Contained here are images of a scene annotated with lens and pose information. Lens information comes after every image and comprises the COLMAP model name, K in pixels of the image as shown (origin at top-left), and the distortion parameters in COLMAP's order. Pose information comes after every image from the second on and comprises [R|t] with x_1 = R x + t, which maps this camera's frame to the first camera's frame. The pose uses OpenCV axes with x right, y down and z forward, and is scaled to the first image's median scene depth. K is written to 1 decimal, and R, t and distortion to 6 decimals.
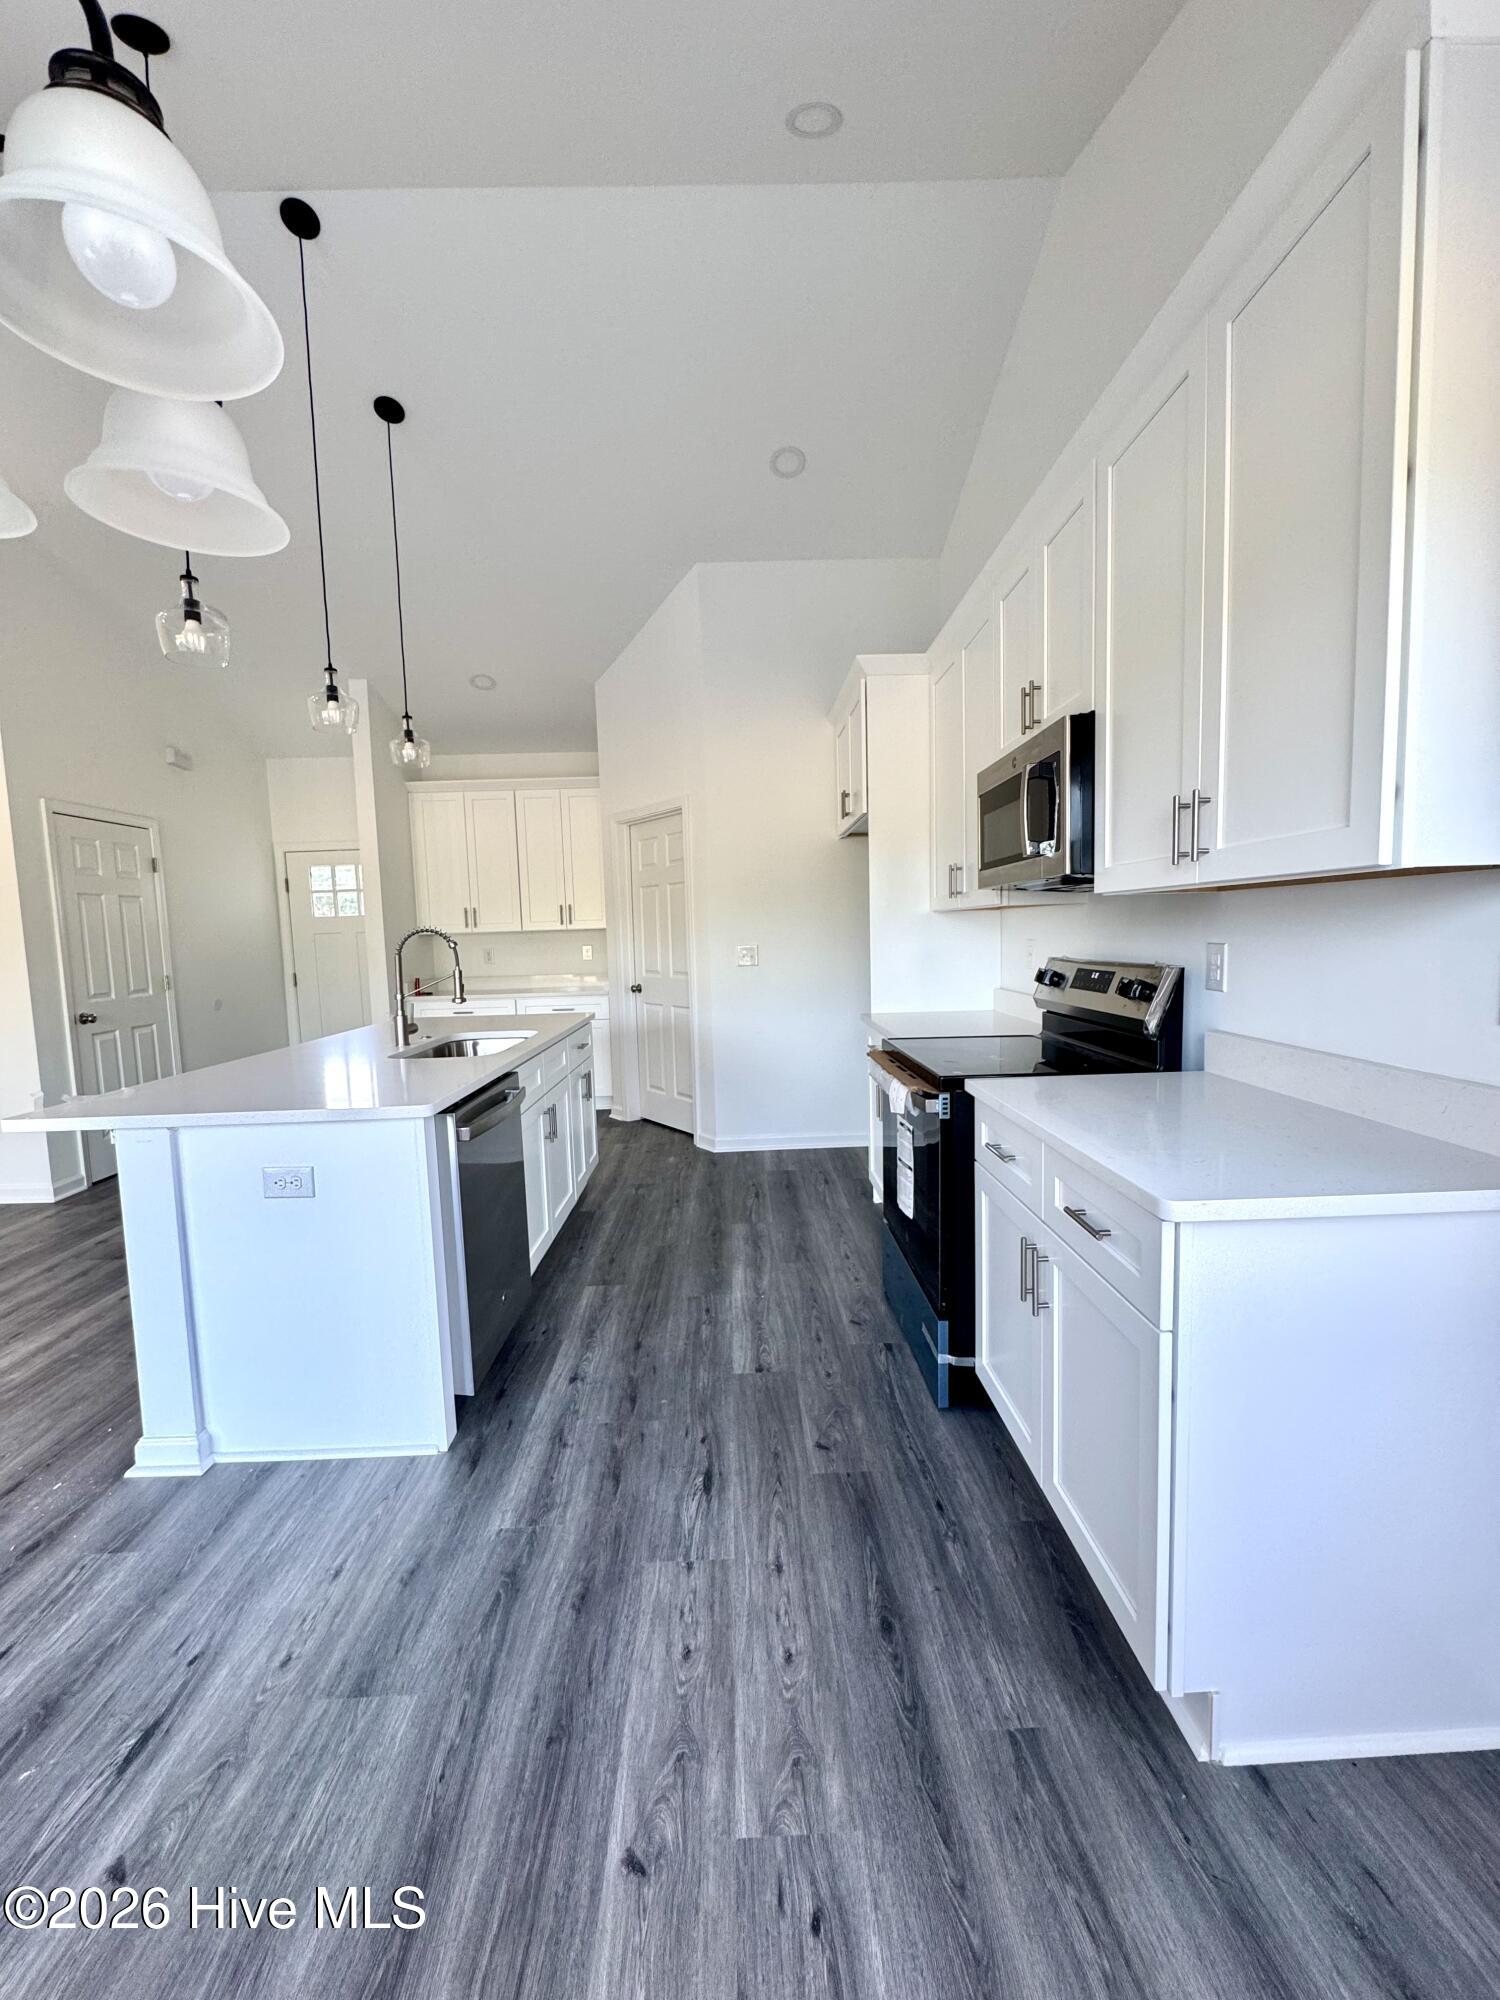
lens RADIAL K [[804.4, 0, 763.2], [0, 804.4, 984.6], [0, 0, 1]] dist [-0.003786, 0.001013]
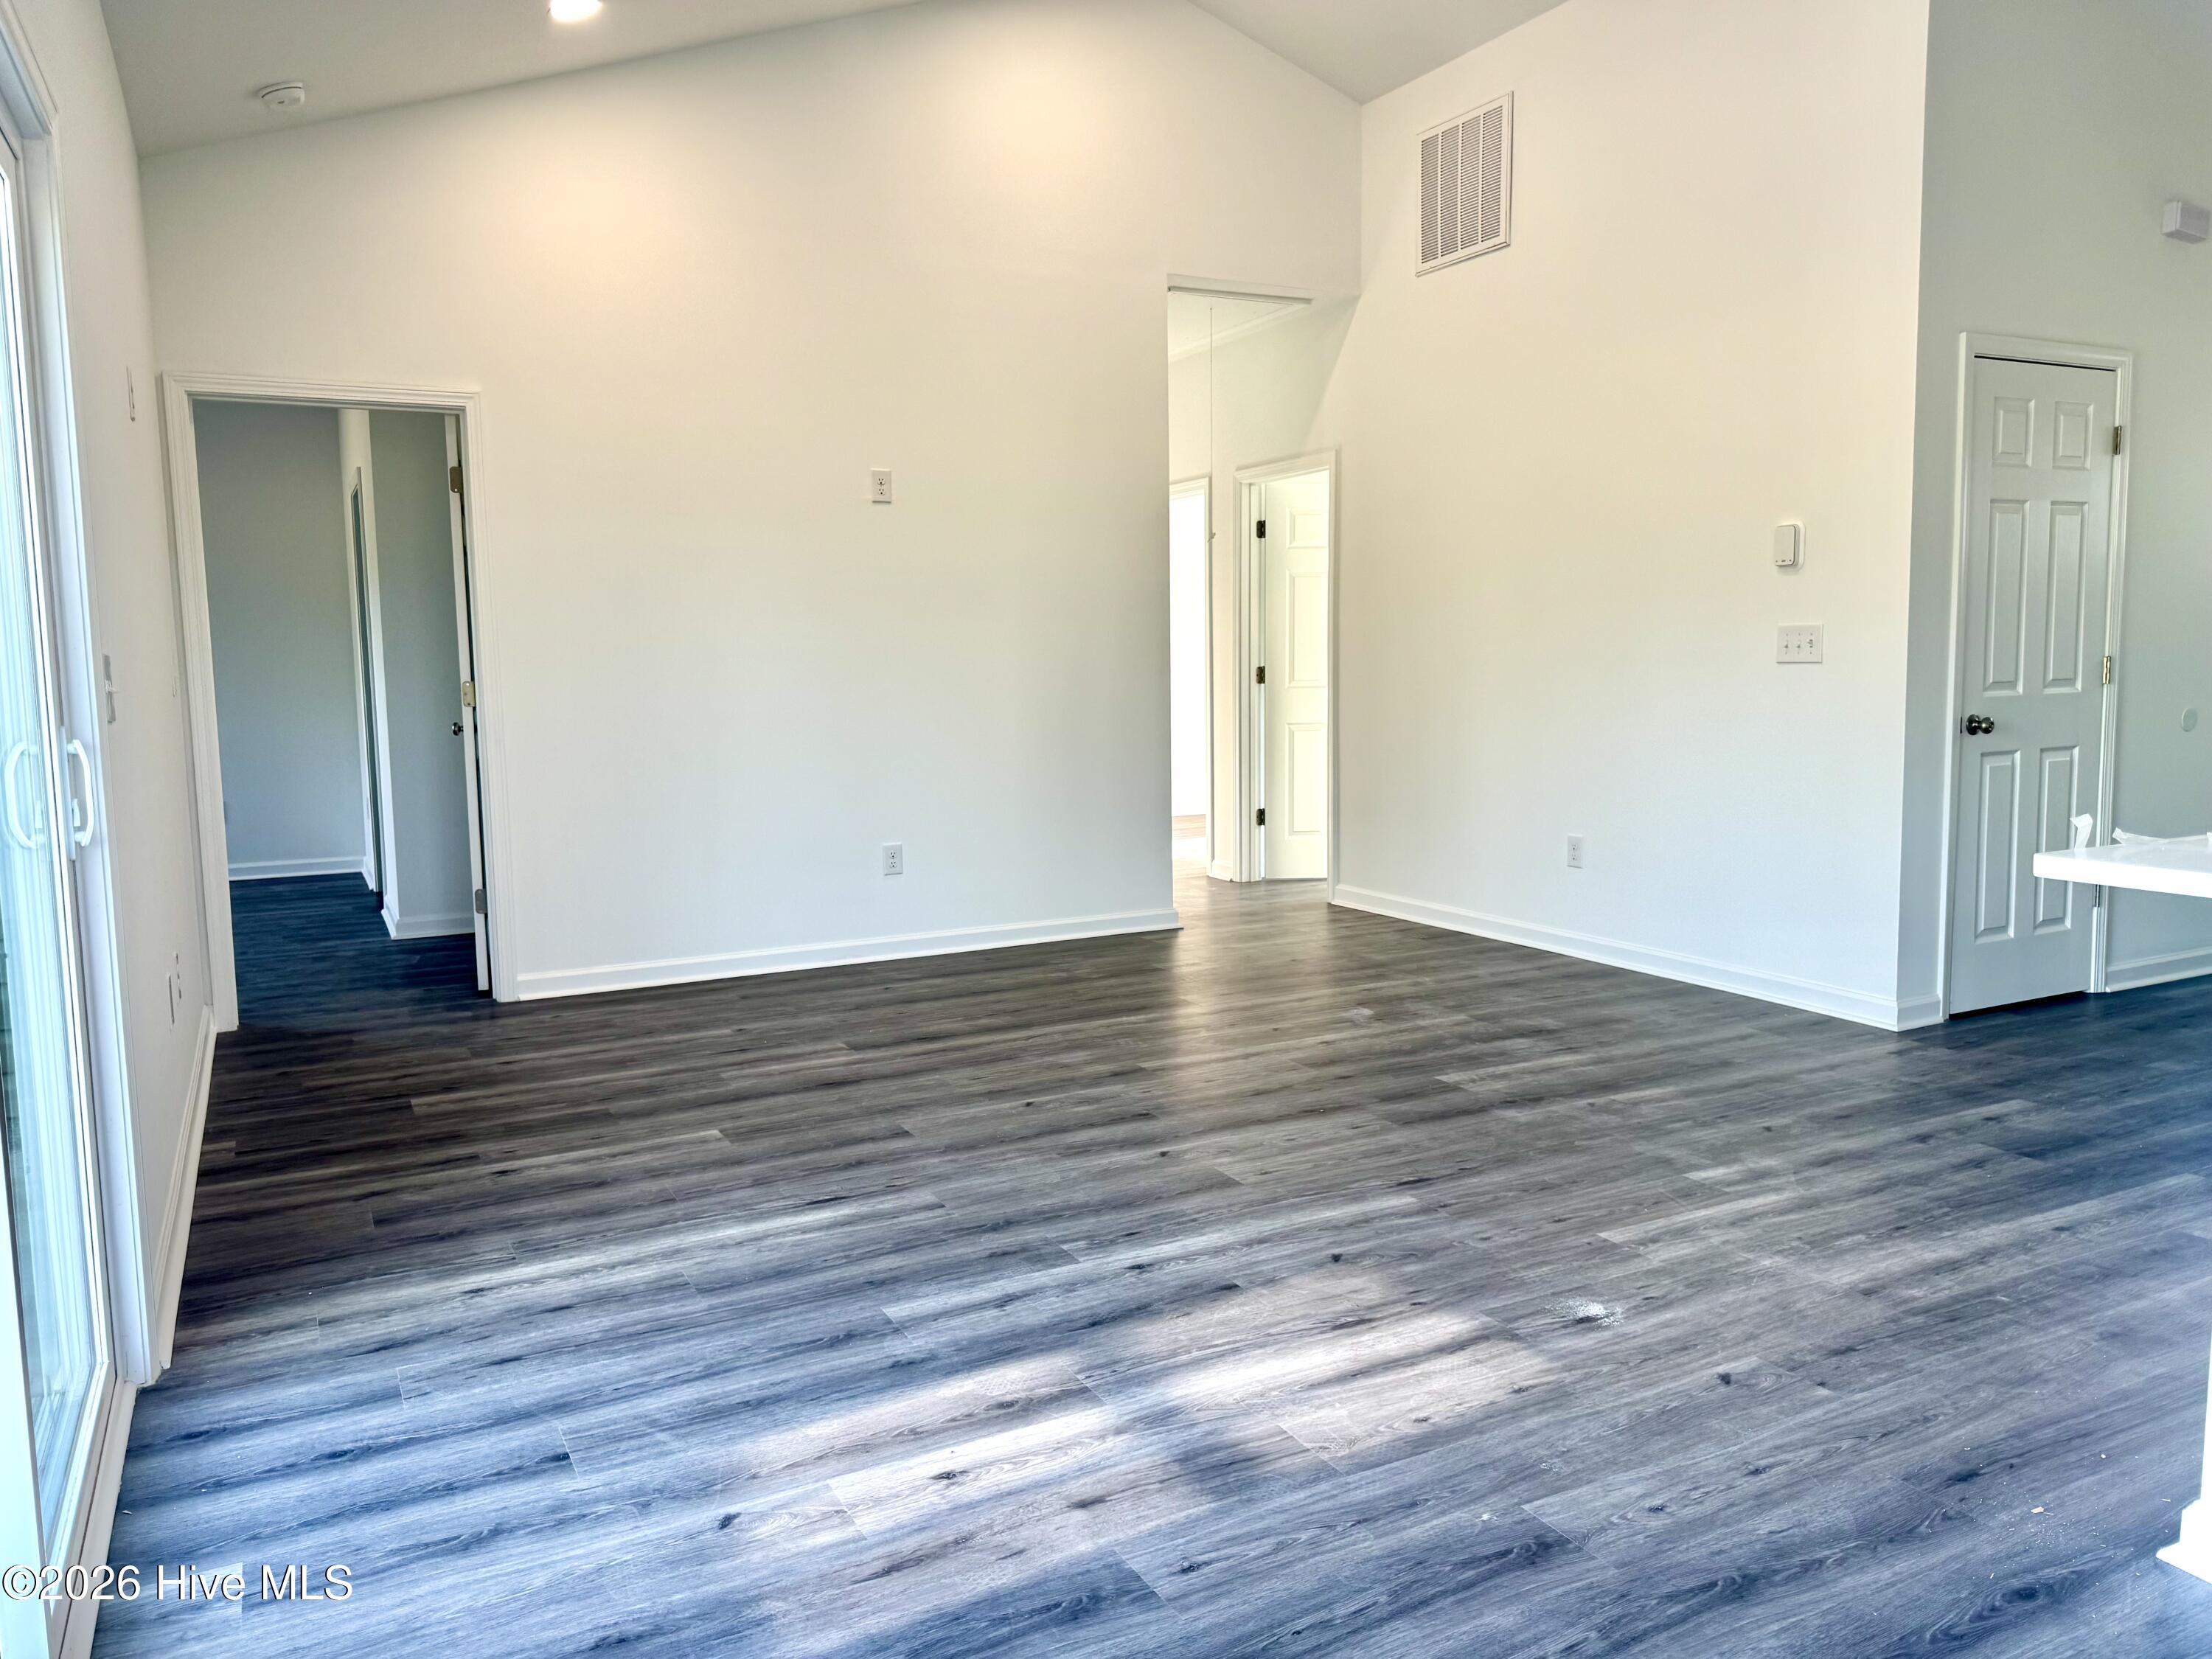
lens RADIAL K [[1590.3, 0, 1082.6], [0, 1590.3, 795.5], [0, 0, 1]] dist [0.052883, -0.060250]
pose [[0.428940, 0.105825, -0.897113, -0.097070], [-0.059650, 0.994265, 0.088764, 0.029138], [0.901361, 0.015438, 0.432792, -0.052928]]
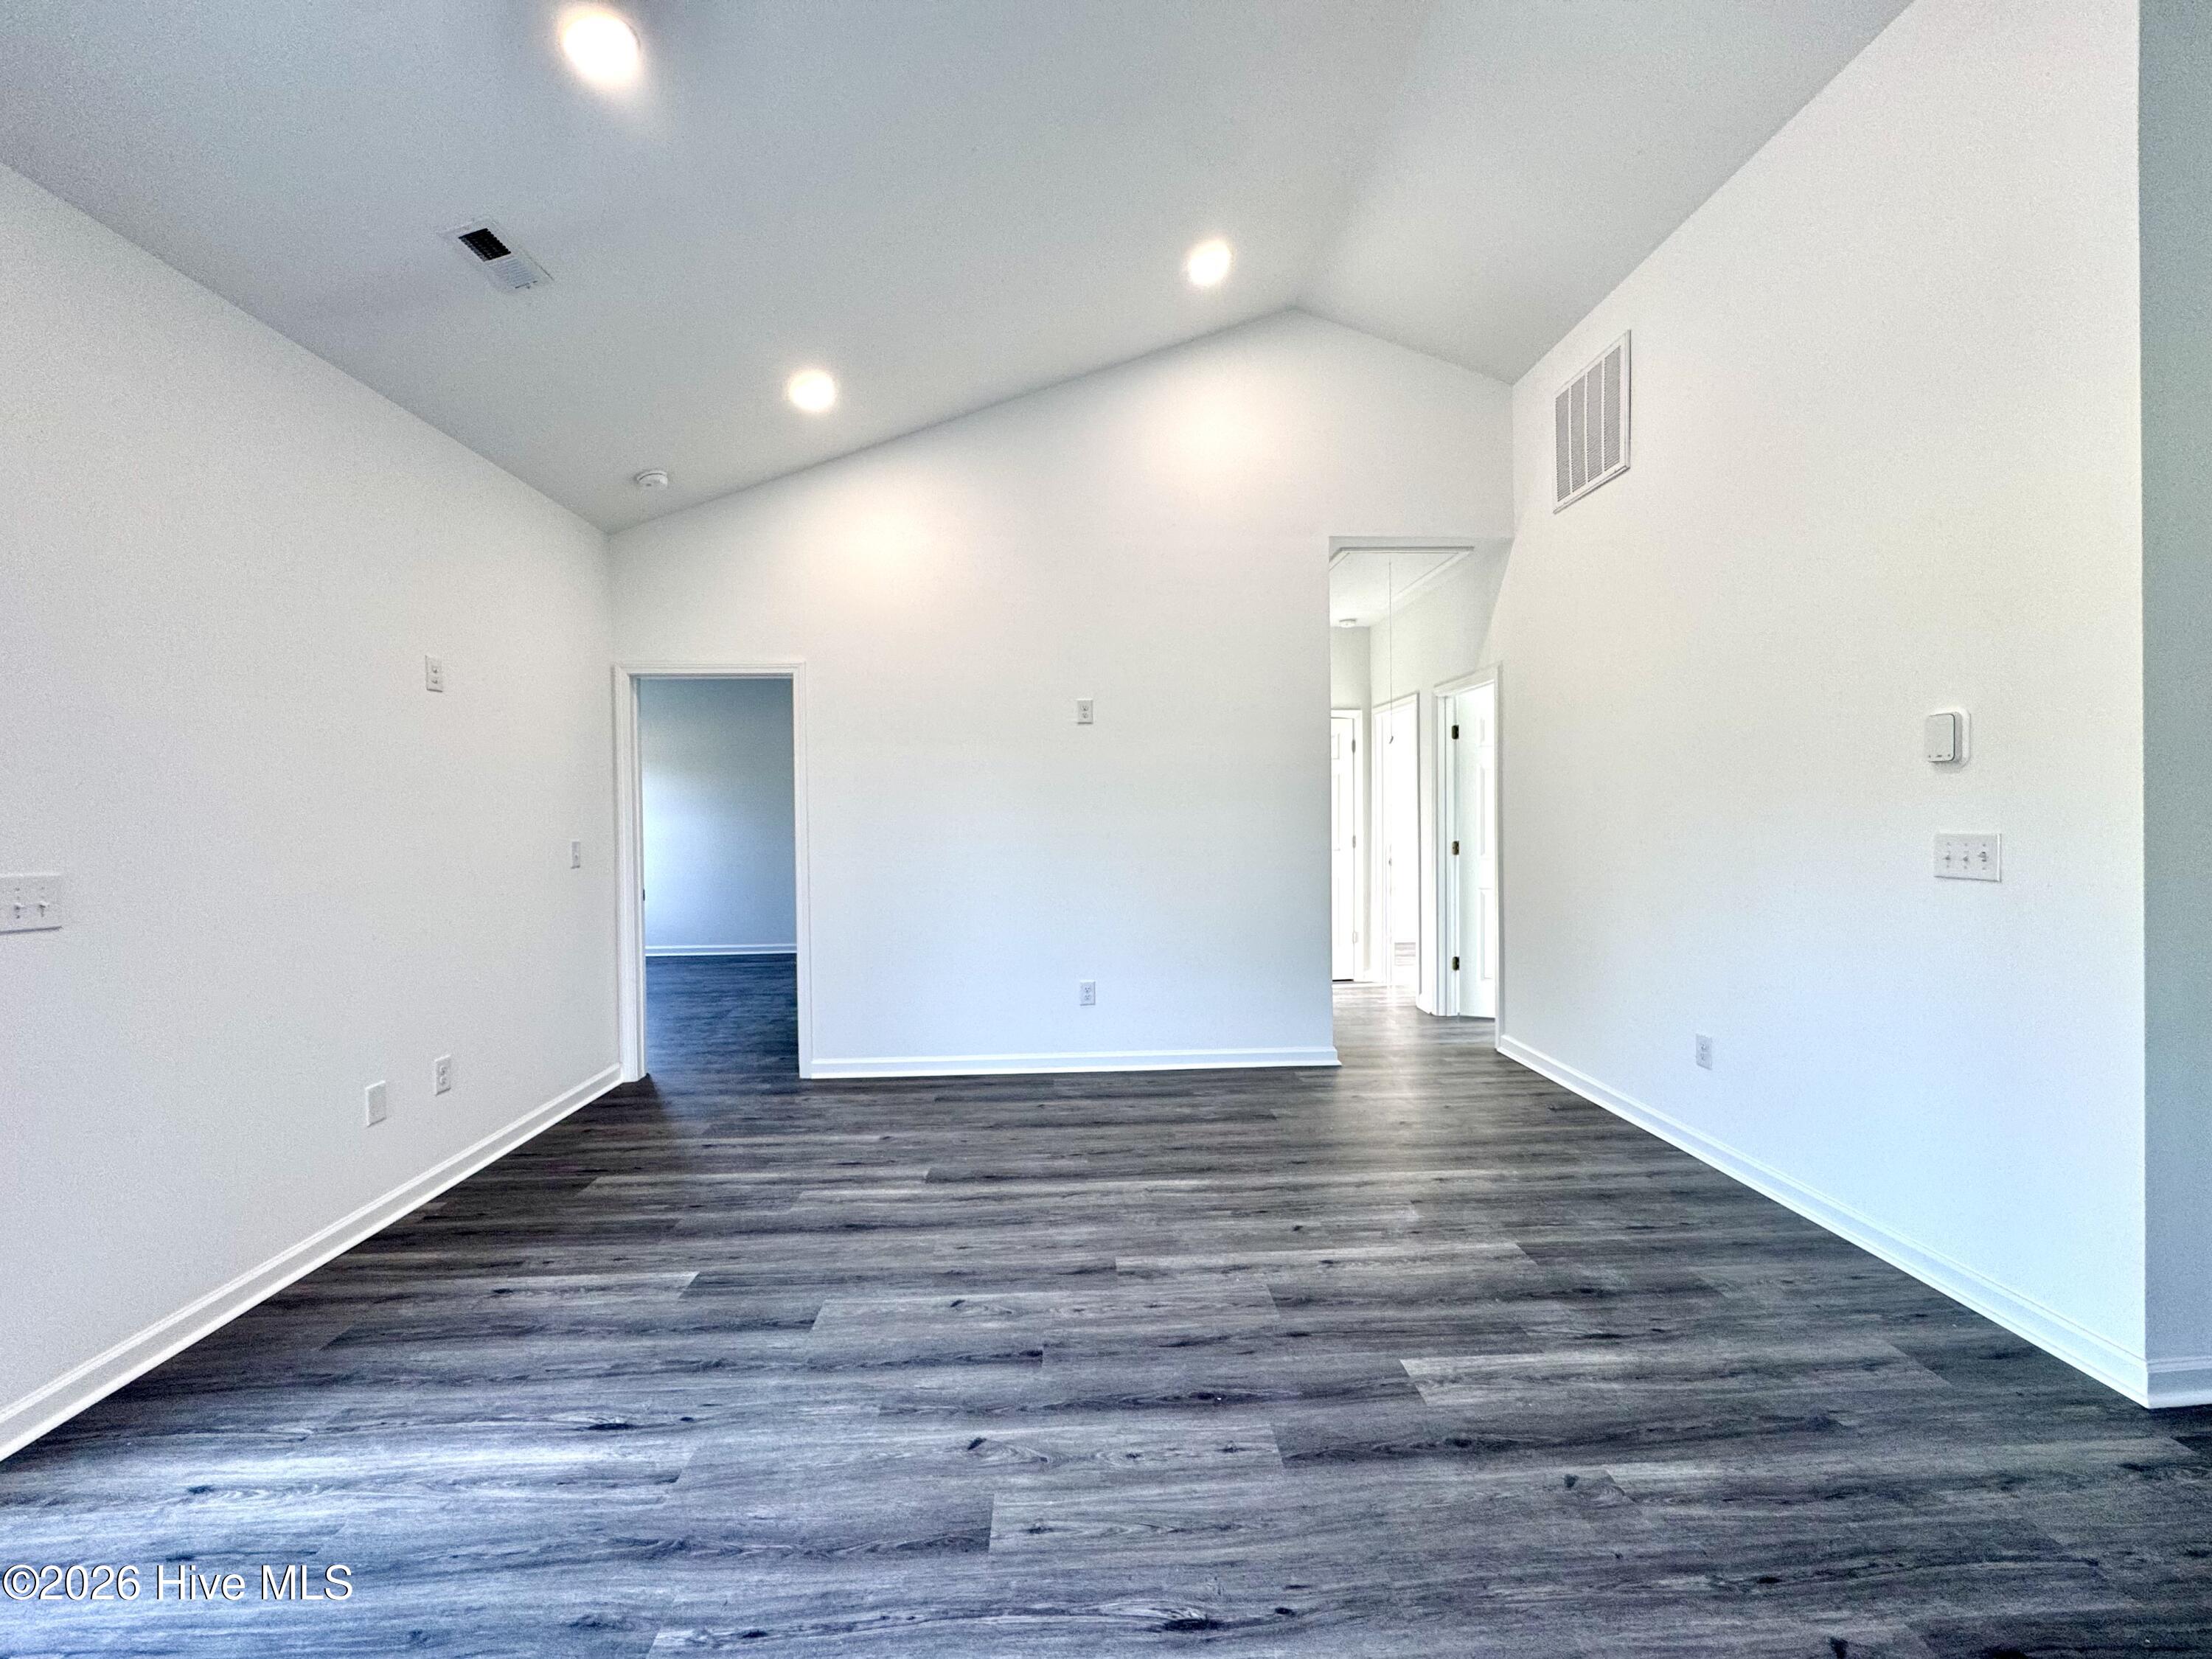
lens RADIAL K [[889.6, 0, 1095.3], [0, 889.6, 812.4], [0, 0, 1]] dist [-0.003786, 0.001013]
pose [[0.017540, 0.031542, -0.999349, -0.364788], [-0.057704, 0.997868, 0.030483, -0.013103], [0.998180, 0.057132, 0.019322, 0.323216]]
